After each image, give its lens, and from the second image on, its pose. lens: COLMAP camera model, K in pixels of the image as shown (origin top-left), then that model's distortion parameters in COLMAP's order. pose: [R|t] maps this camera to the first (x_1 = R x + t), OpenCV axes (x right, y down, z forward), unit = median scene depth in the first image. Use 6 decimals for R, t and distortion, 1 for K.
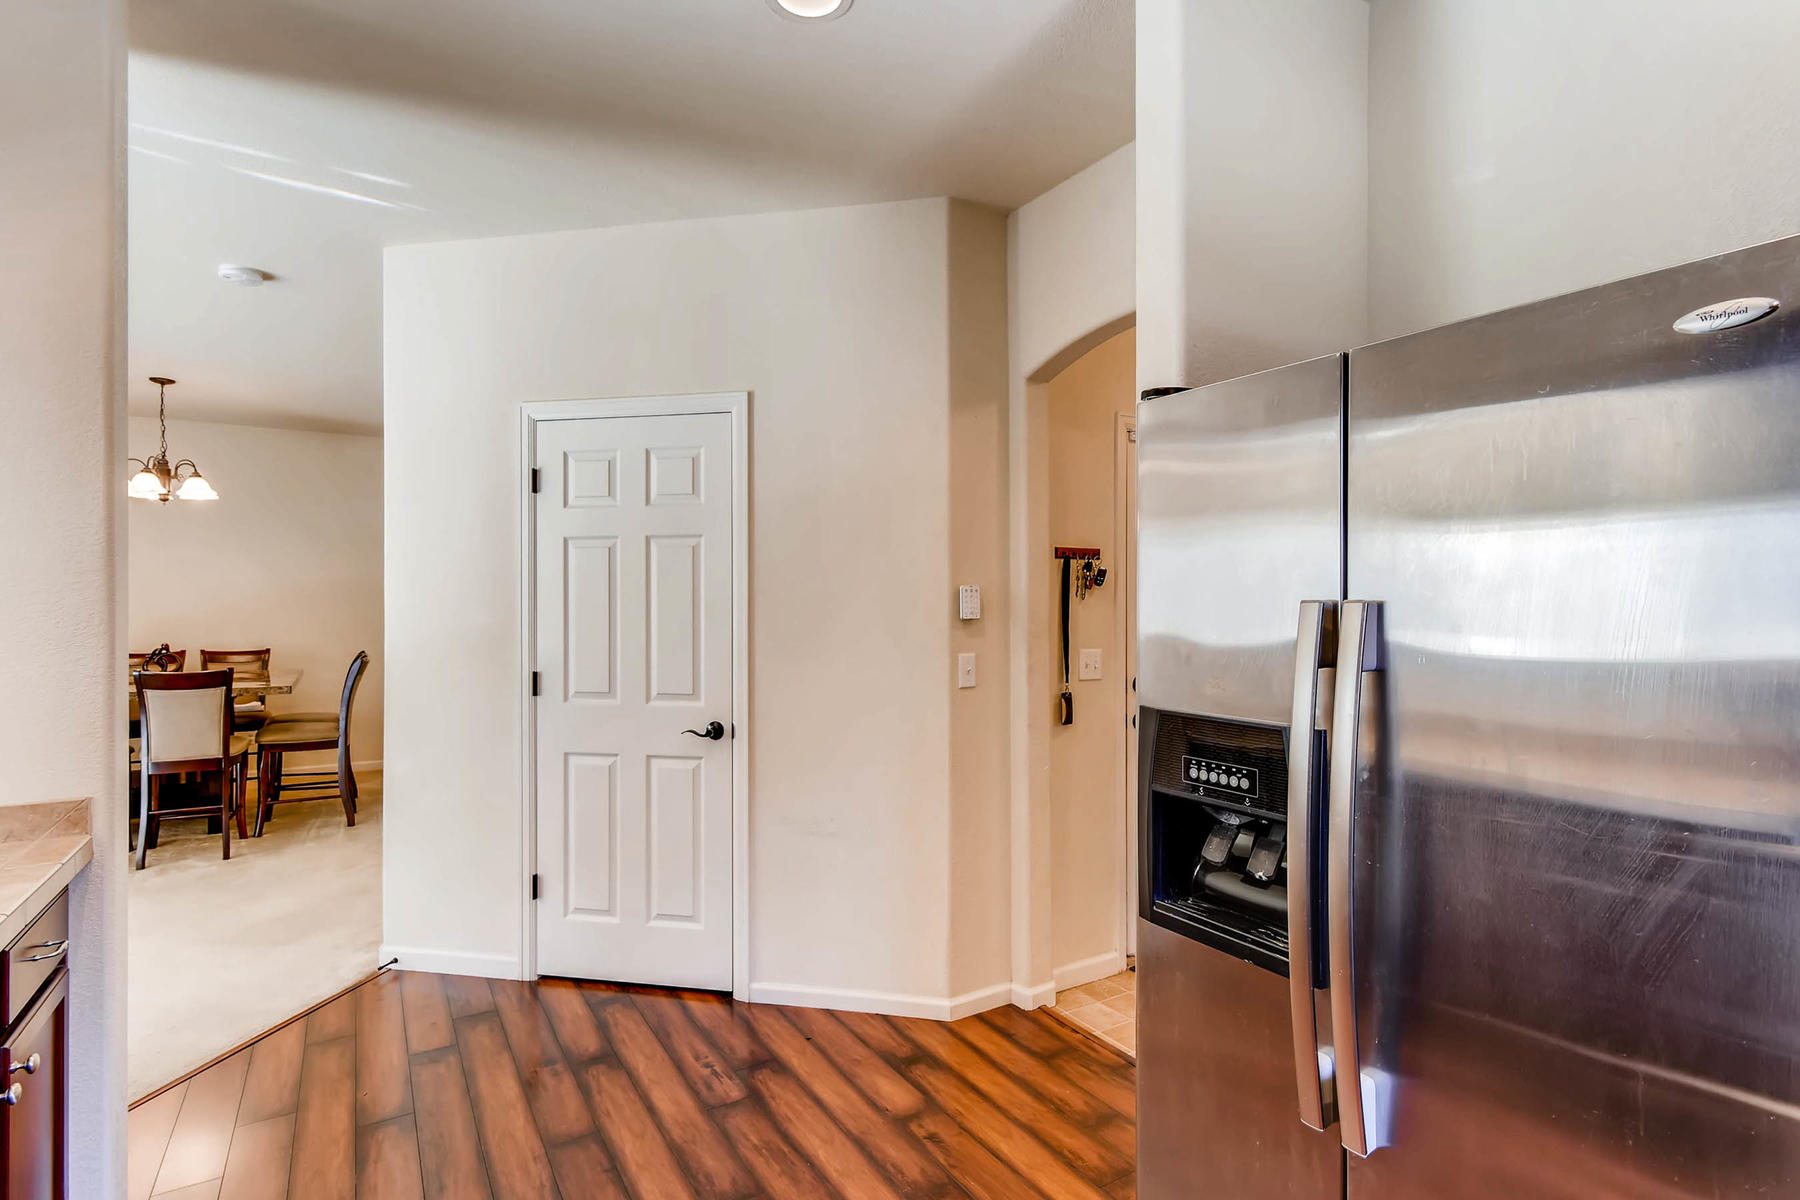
lens RADIAL K [[874.6, 0, 890.3], [0, 874.6, 602.7], [0, 0, 1]] dist [0.006981, -0.001648]
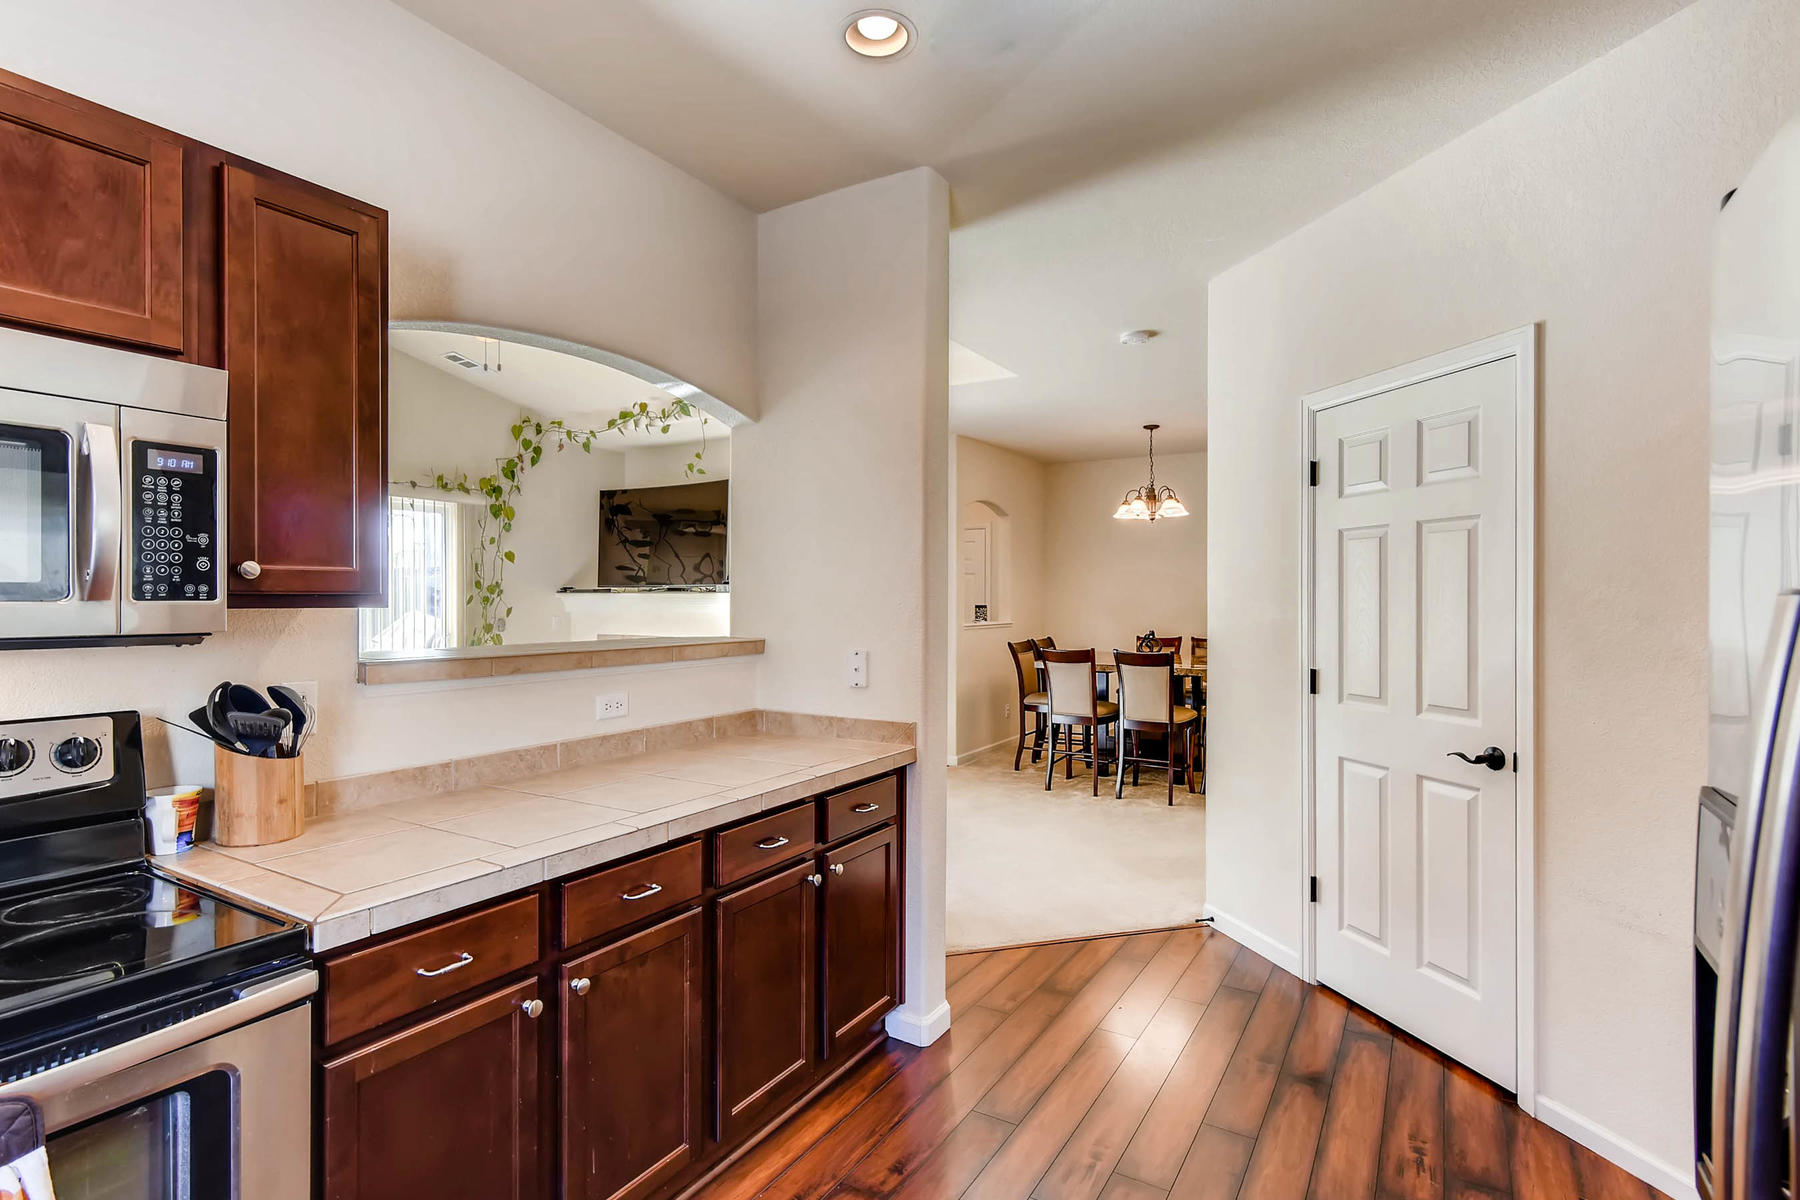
lens RADIAL K [[874.6, 0, 906.3], [0, 874.6, 601.9], [0, 0, 1]] dist [0.006981, -0.001648]
pose [[0.461355, 0.003901, -0.887207, 0.258072], [-0.001729, 0.999992, 0.003497, 0.001200], [0.887214, -0.000079, 0.461359, 0.149495]]
